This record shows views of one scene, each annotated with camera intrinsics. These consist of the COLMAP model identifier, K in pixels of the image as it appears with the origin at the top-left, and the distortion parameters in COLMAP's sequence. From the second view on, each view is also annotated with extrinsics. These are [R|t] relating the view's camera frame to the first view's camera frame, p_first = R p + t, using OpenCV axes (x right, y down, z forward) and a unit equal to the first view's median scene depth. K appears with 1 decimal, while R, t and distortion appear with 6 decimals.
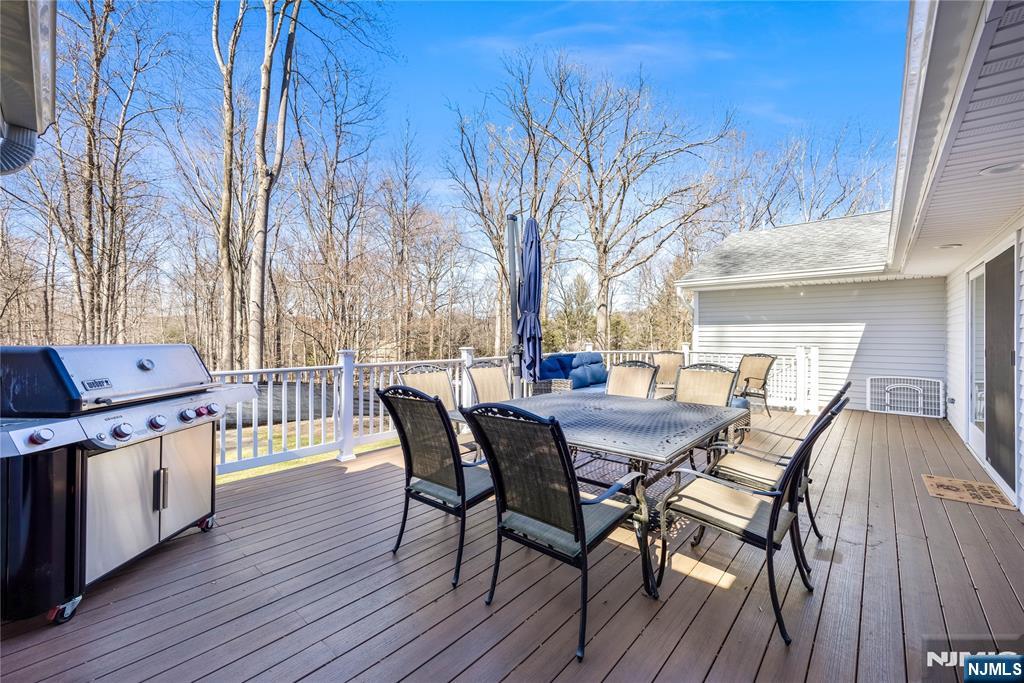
lens RADIAL K [[429.1, 0, 512.0], [0, 429.1, 341.5], [0, 0, 1]] dist [0.000110, -0.000019]
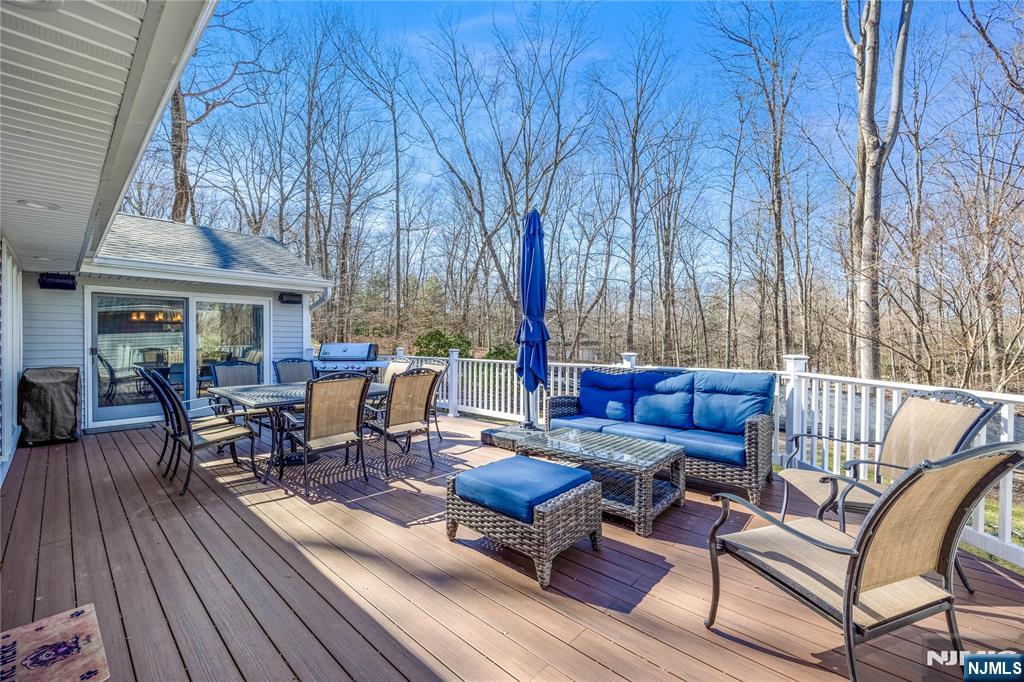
lens RADIAL K [[429.1, 0, 512.0], [0, 429.1, 341.0], [0, 0, 1]] dist [0.000110, -0.000019]
pose [[-0.053454, -0.003423, -0.998564, 0.357664], [-0.003678, 0.999988, -0.003231, -0.000096], [0.998564, 0.003500, -0.053466, 0.373504]]
